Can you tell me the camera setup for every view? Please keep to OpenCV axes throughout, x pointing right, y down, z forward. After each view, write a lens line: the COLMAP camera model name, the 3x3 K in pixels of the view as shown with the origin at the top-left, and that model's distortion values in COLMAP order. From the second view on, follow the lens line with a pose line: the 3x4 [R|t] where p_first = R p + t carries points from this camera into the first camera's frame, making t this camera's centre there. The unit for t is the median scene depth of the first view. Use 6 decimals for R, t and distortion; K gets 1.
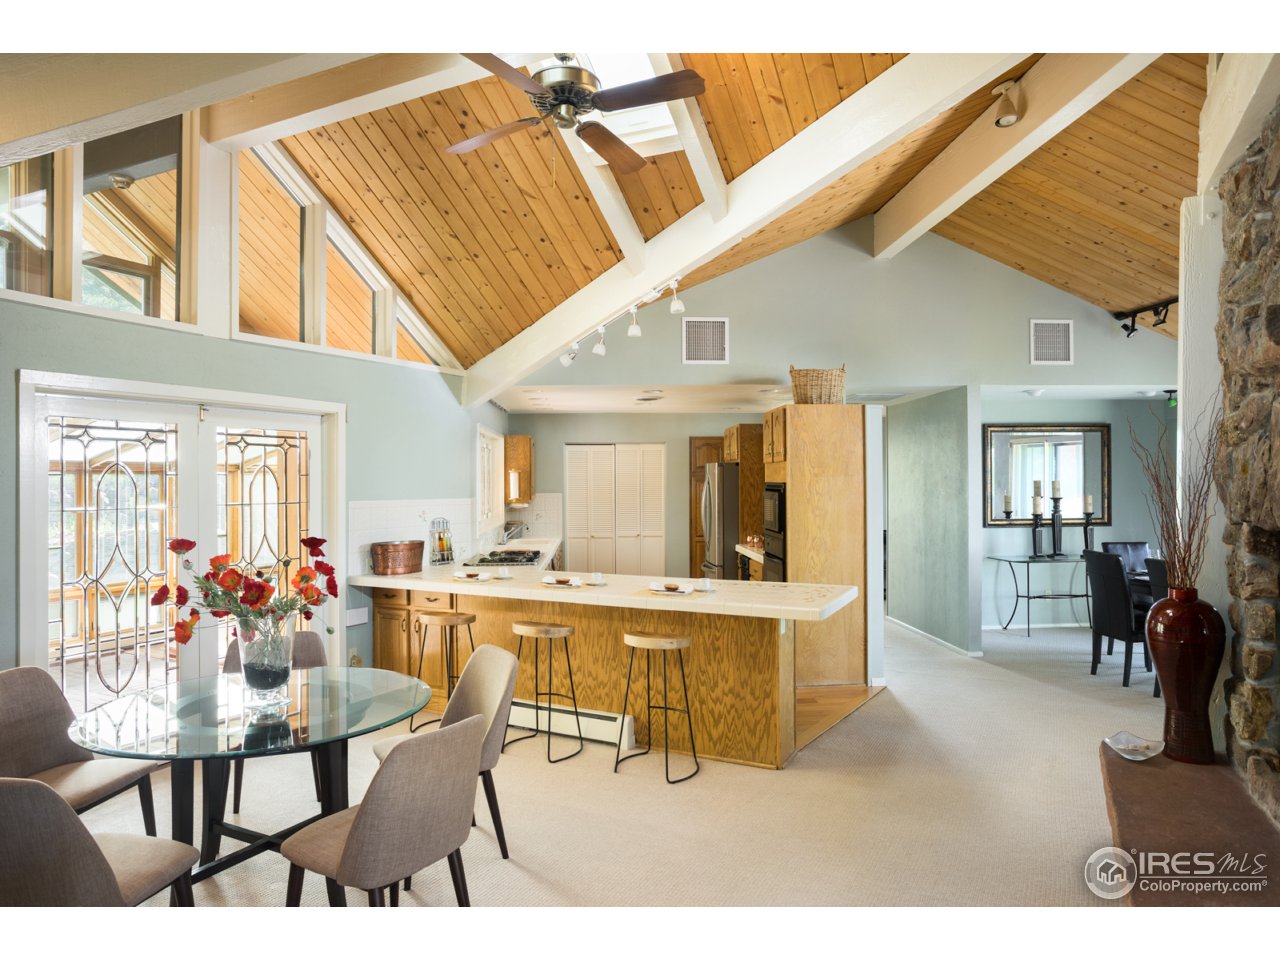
lens RADIAL K [[945.5, 0, 641.1], [0, 945.5, 480.8], [0, 0, 1]] dist [0.033995, -0.000629]
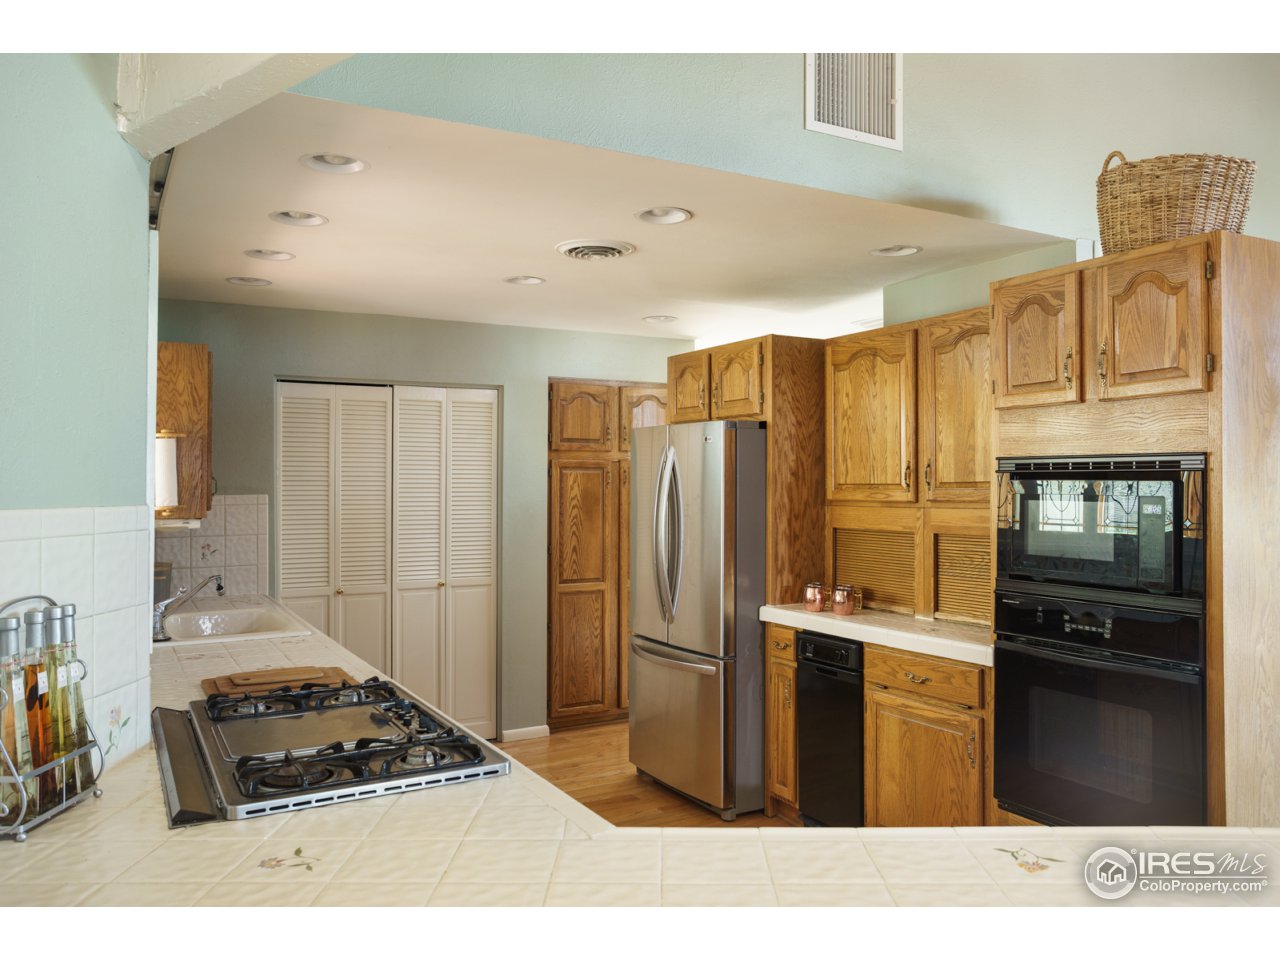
lens RADIAL K [[945.5, 0, 637.5], [0, 945.5, 481.2], [0, 0, 1]] dist [0.033995, -0.000629]
pose [[0.873449, 0.005950, 0.486880, -0.172303], [-0.001340, 0.999951, -0.009818, 0.013514], [-0.486914, 0.007923, 0.873414, 0.650935]]
